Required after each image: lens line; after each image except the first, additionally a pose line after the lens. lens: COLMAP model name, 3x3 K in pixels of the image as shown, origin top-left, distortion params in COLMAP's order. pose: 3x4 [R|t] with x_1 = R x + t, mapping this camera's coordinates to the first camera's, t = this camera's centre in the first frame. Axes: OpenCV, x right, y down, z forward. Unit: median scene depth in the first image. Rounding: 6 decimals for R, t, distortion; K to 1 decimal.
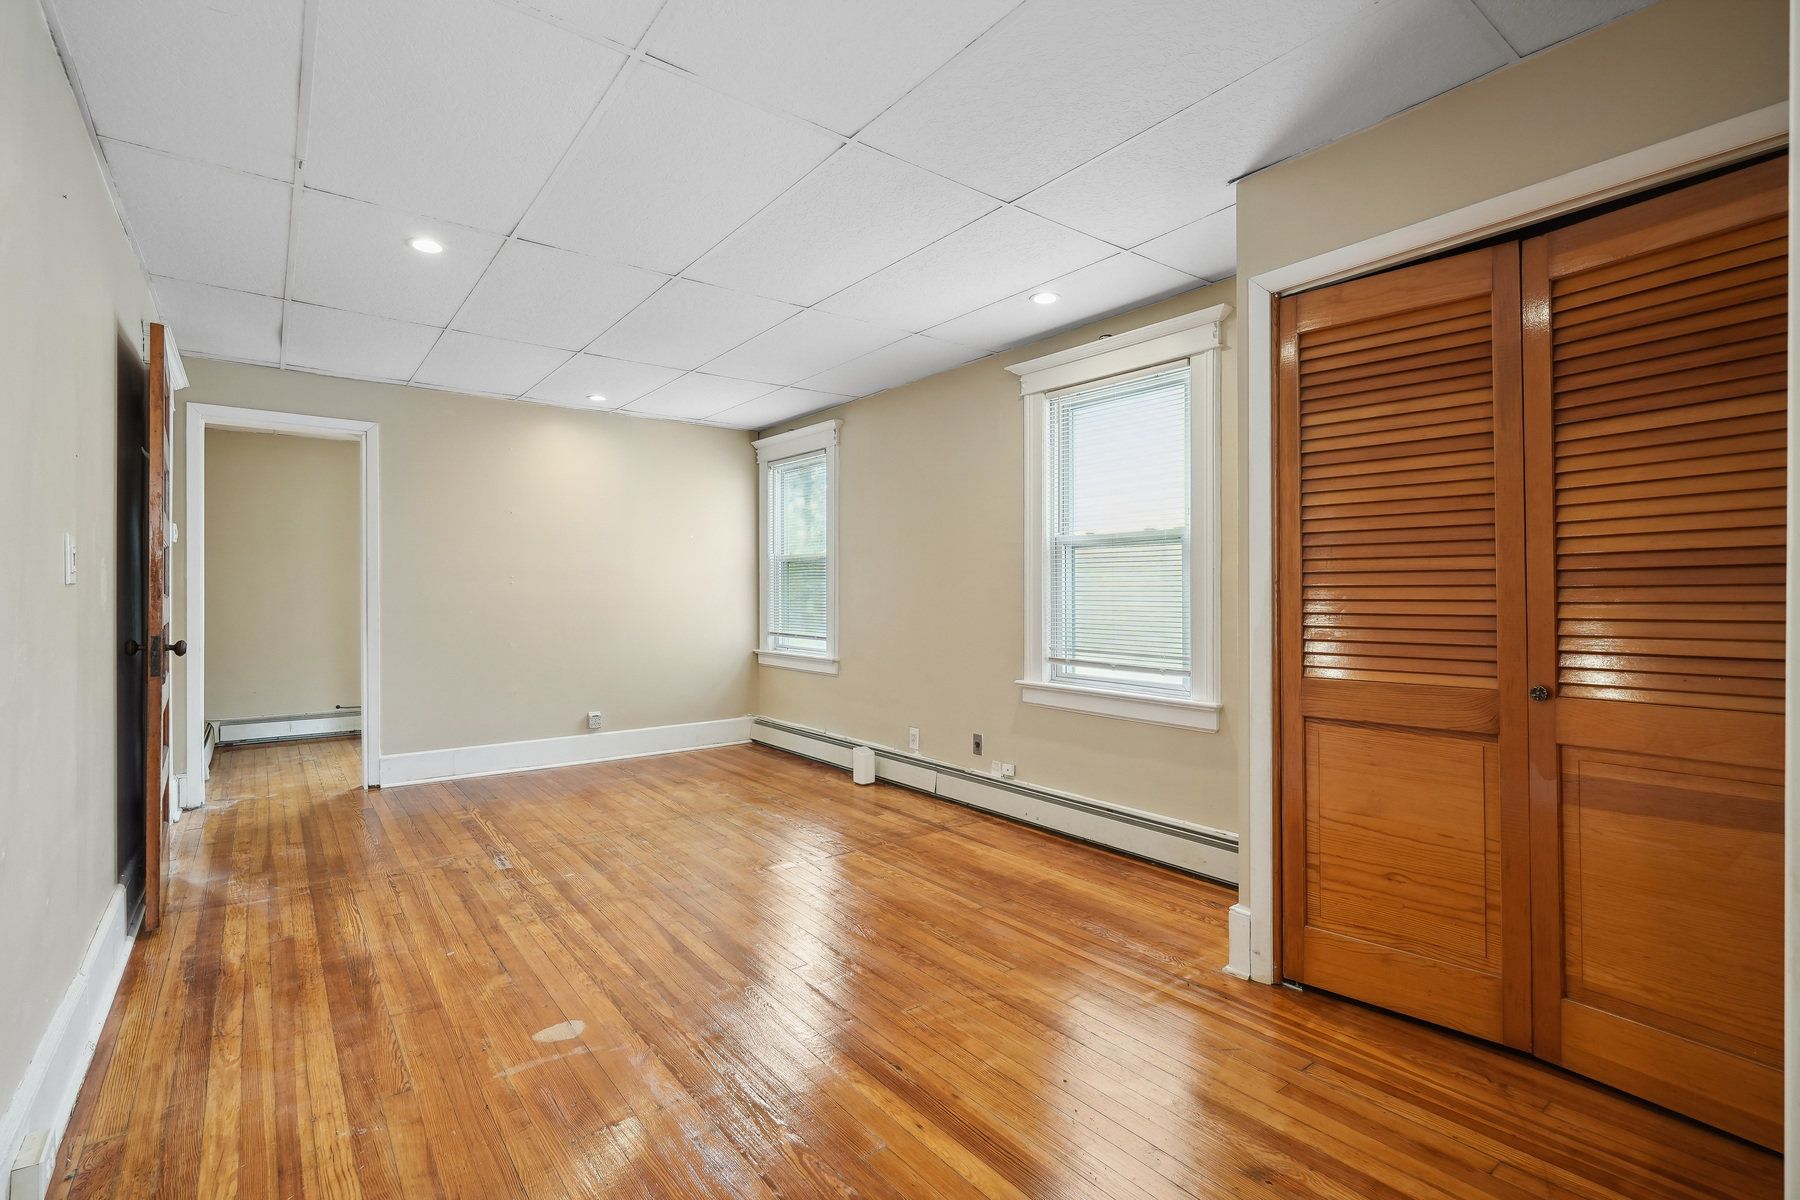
lens RADIAL K [[823.7, 0, 873.4], [0, 823.7, 592.9], [0, 0, 1]] dist [-0.003059, -0.000023]
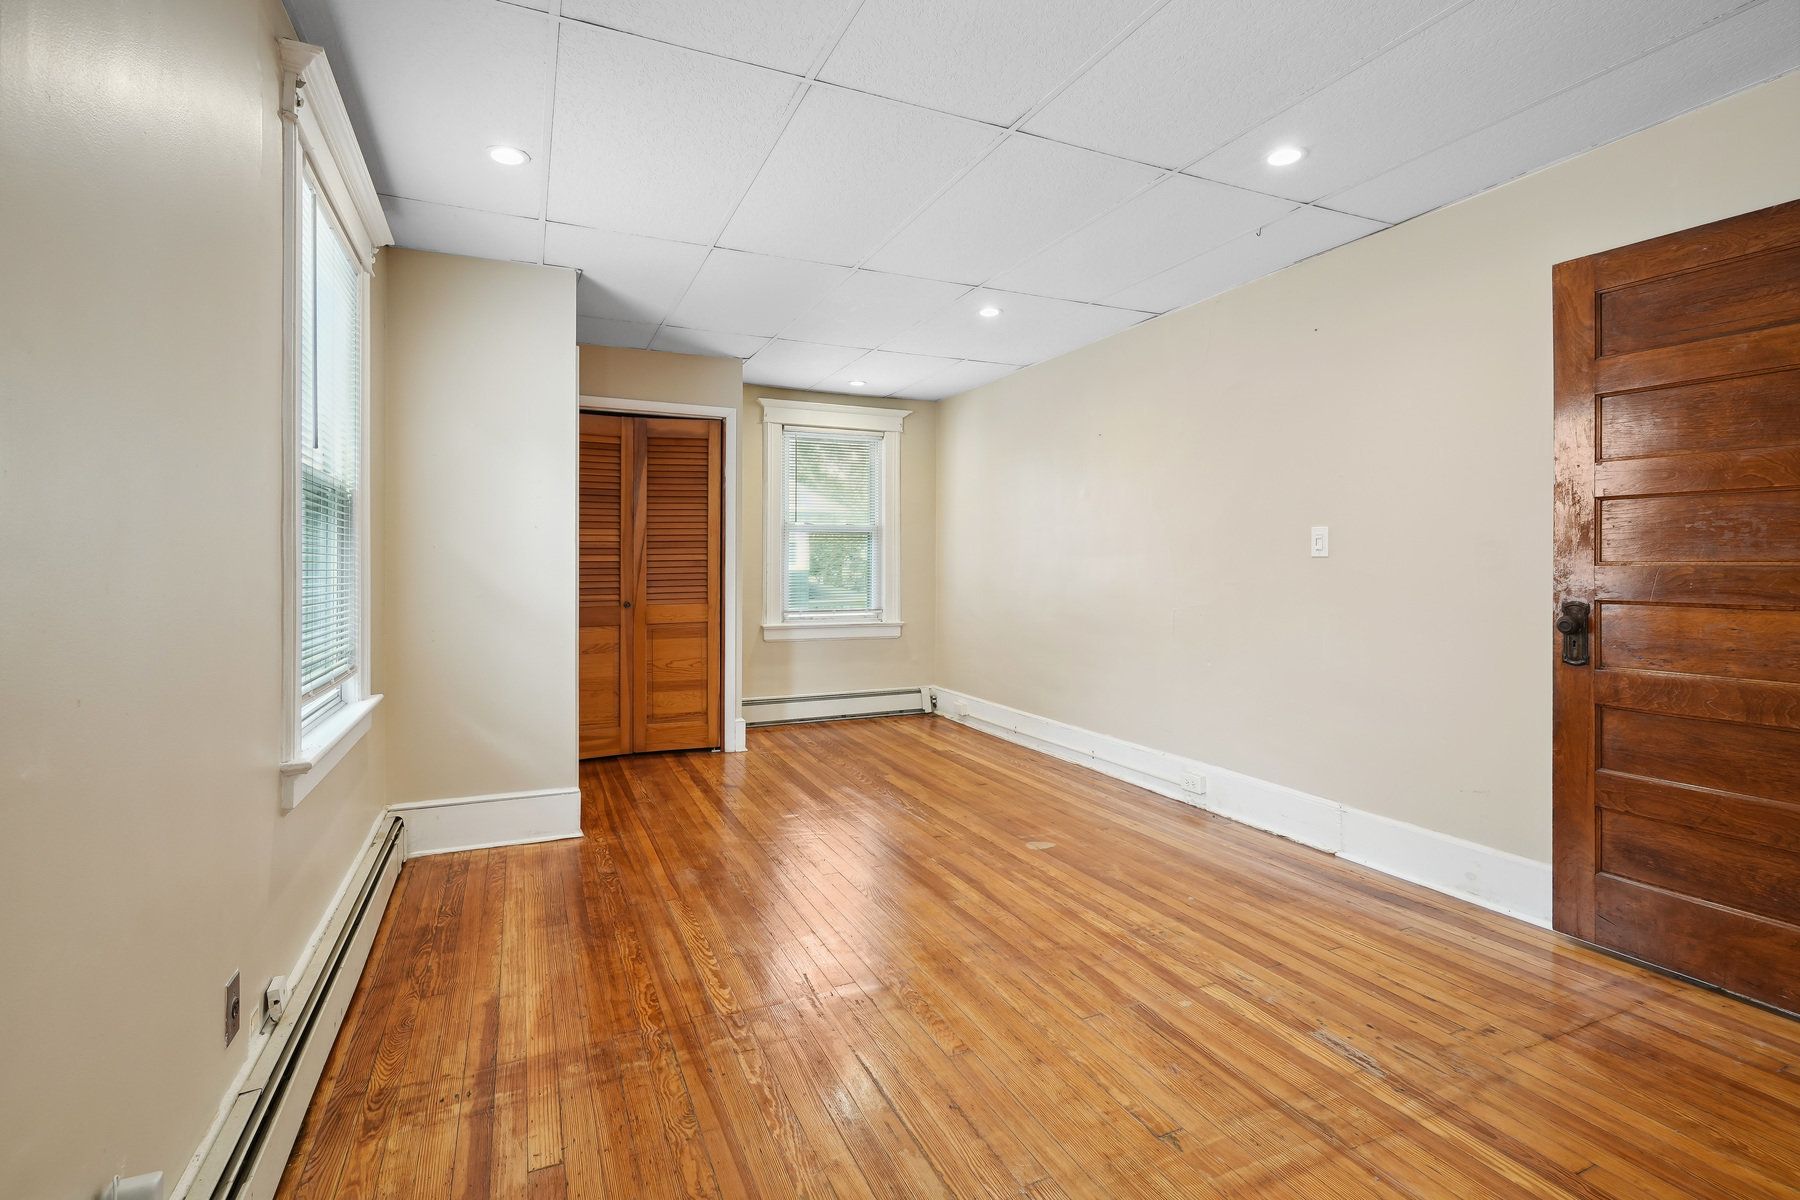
lens RADIAL K [[828.9, 0, 896.2], [0, 828.9, 565.7], [0, 0, 1]] dist [-0.000557, 0.000009]
pose [[-0.979441, 0.003809, 0.201695, -0.282268], [0.004241, 0.999990, 0.001708, 0.000498], [-0.201686, 0.002528, -0.979447, 1.692231]]
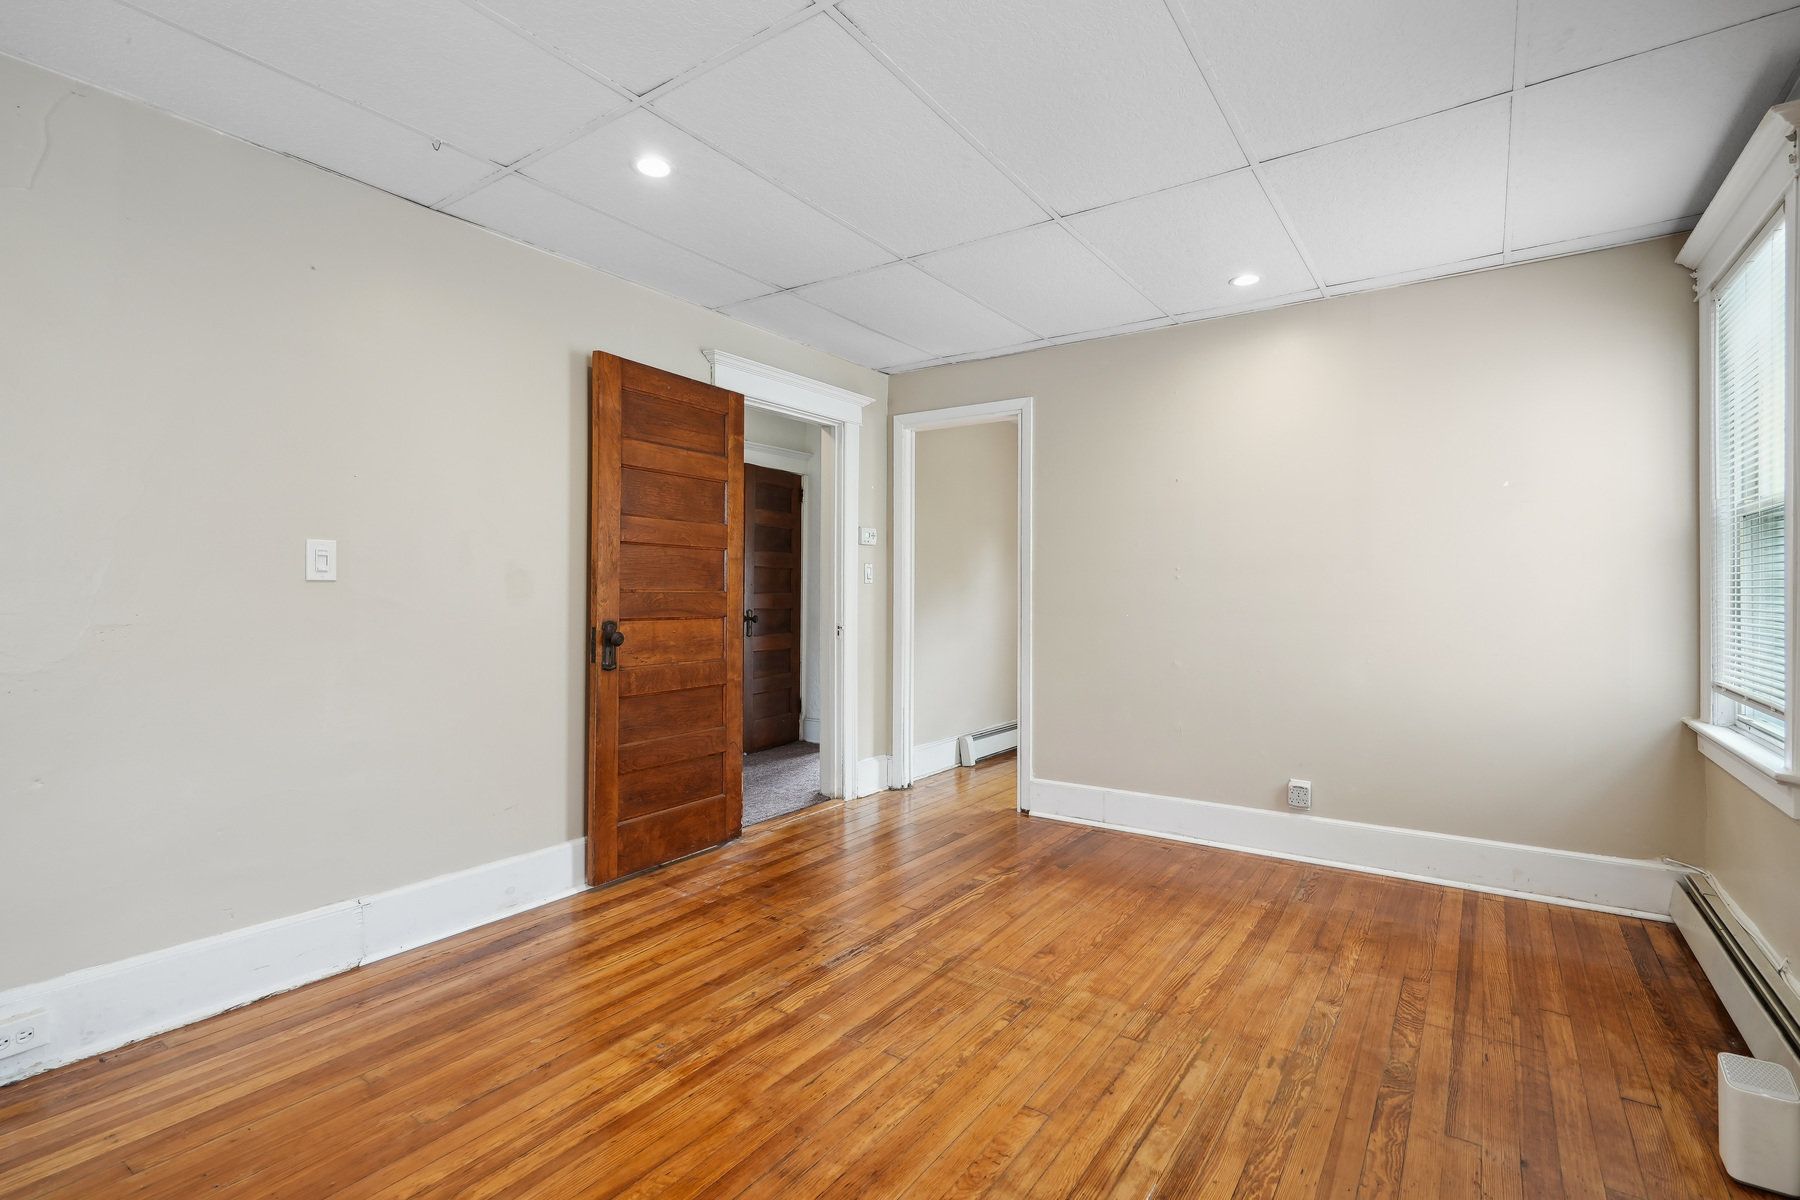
lens RADIAL K [[839.6, 0, 884.5], [0, 839.6, 591.0], [0, 0, 1]] dist [-0.001140, -0.000209]
pose [[0.312952, 0.001540, -0.949768, 0.288054], [-0.004261, 0.999991, 0.000218, 0.000712], [0.949759, 0.003979, 0.312956, 0.843184]]
